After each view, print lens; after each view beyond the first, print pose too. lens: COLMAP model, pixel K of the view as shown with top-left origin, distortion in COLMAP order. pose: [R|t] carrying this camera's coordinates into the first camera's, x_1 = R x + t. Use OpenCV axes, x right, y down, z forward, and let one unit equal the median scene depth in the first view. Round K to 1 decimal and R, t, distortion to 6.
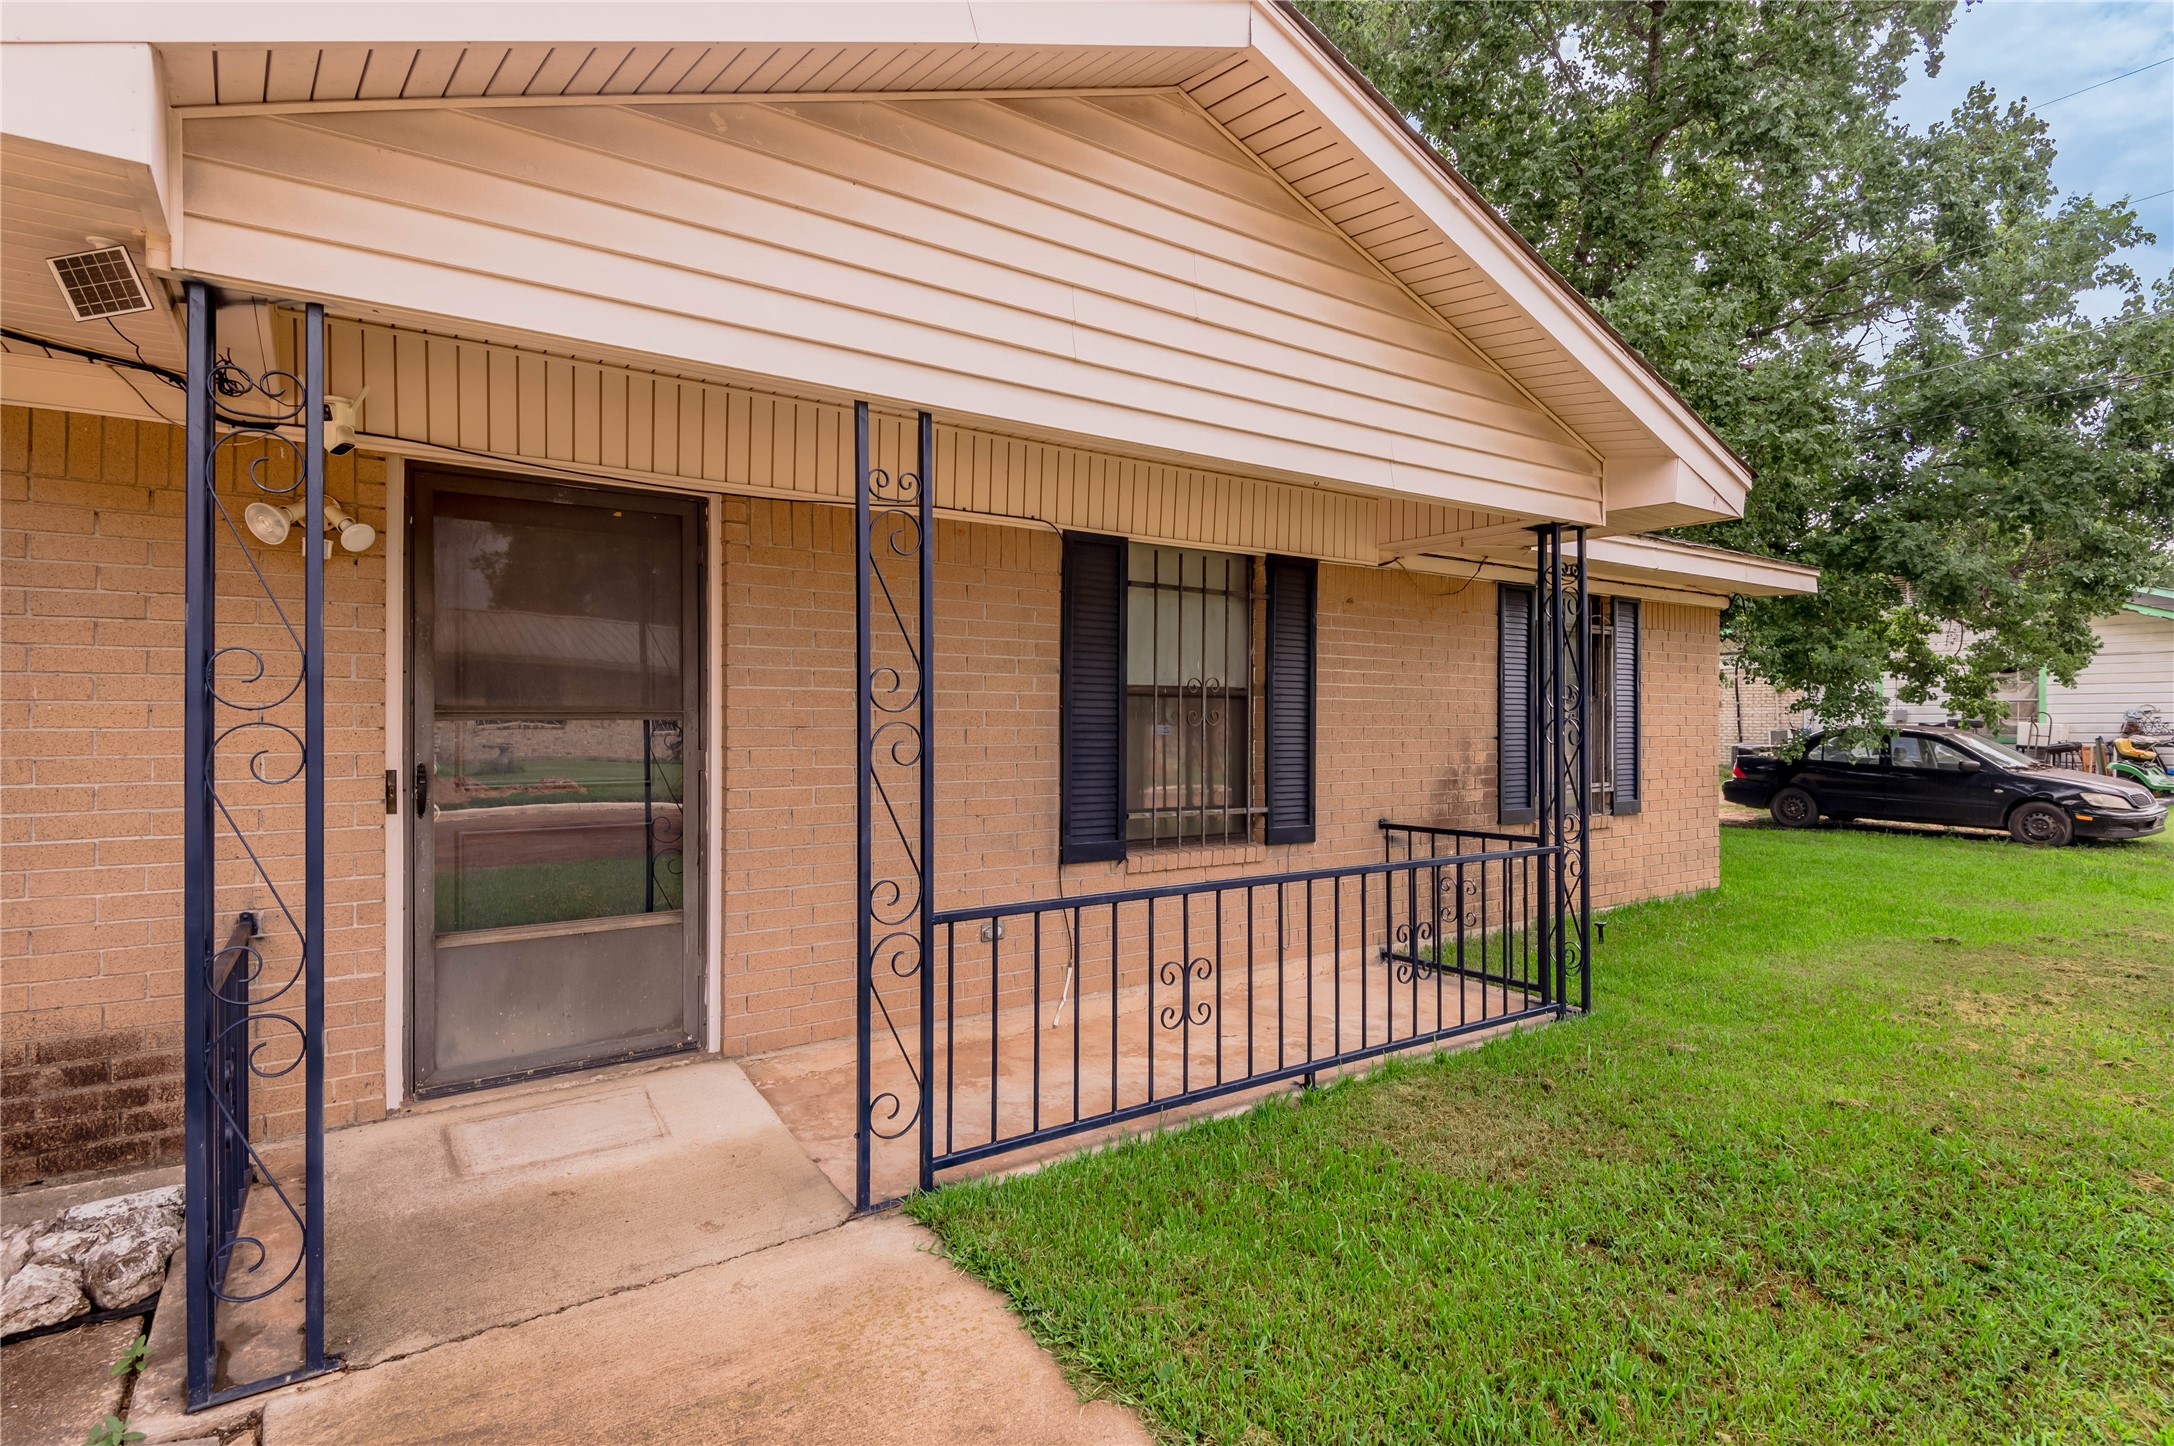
lens RADIAL K [[1033.1, 0, 1095.1], [0, 1033.1, 713.2], [0, 0, 1]] dist [0.000226, -0.002692]
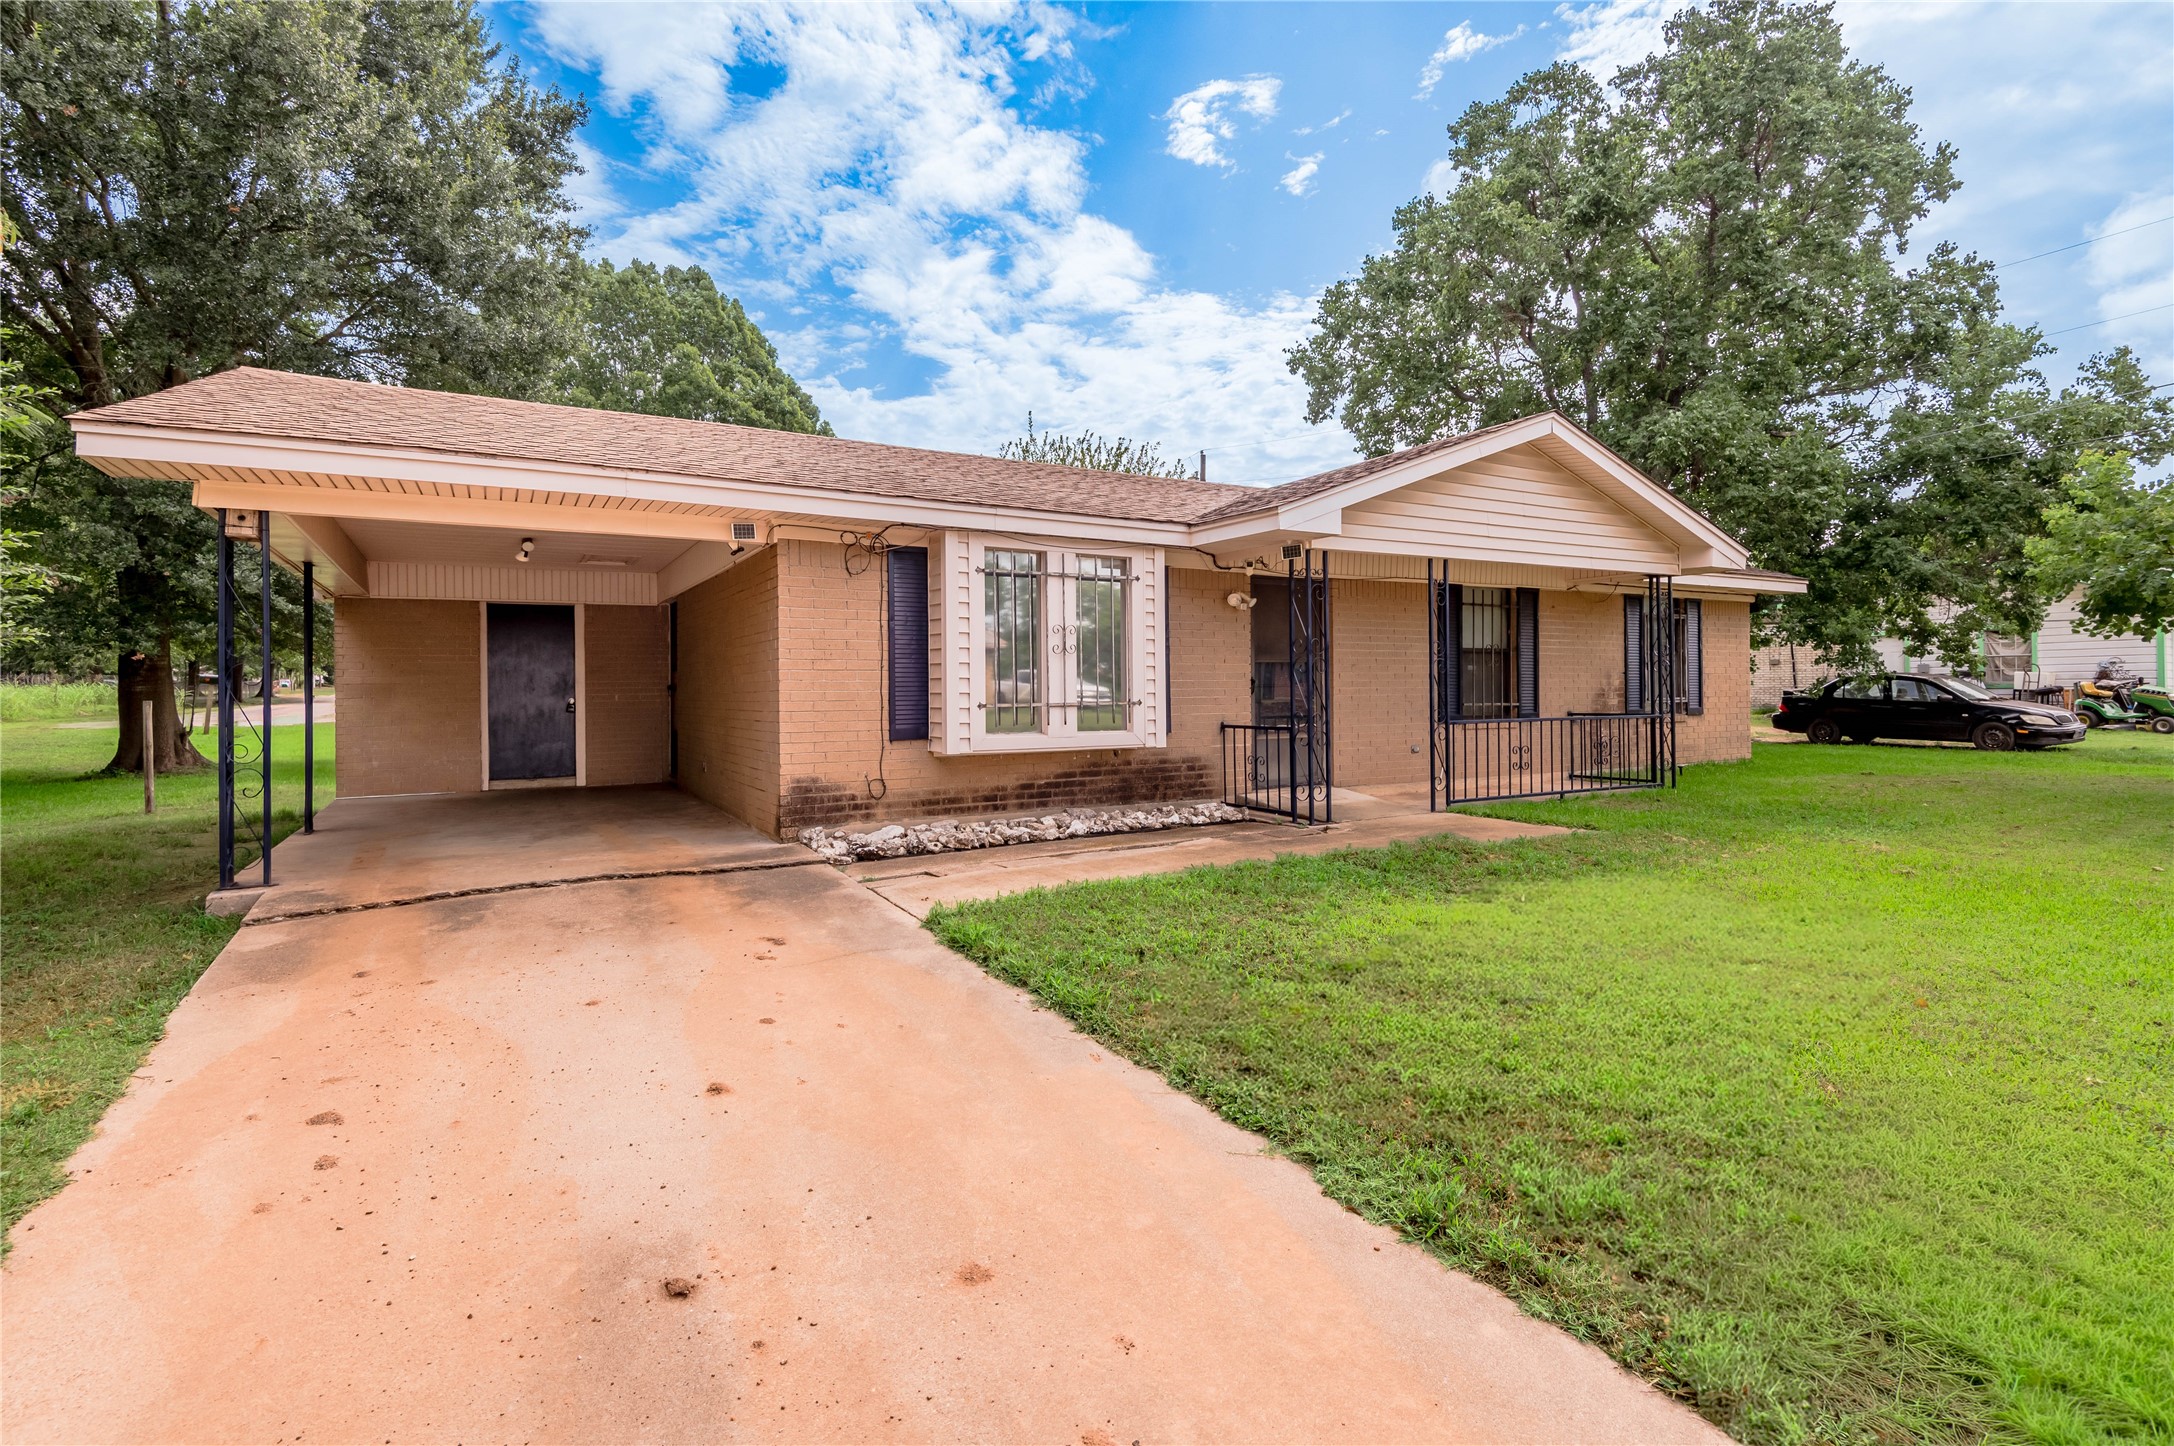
lens RADIAL K [[1004.5, 0, 1079.4], [0, 1004.5, 684.3], [0, 0, 1]] dist [0.029200, -0.017059]
pose [[0.996633, -0.010901, -0.081265, -0.310476], [0.010754, 0.999940, -0.002248, 0.024069], [0.081285, 0.001366, 0.996690, -0.638041]]
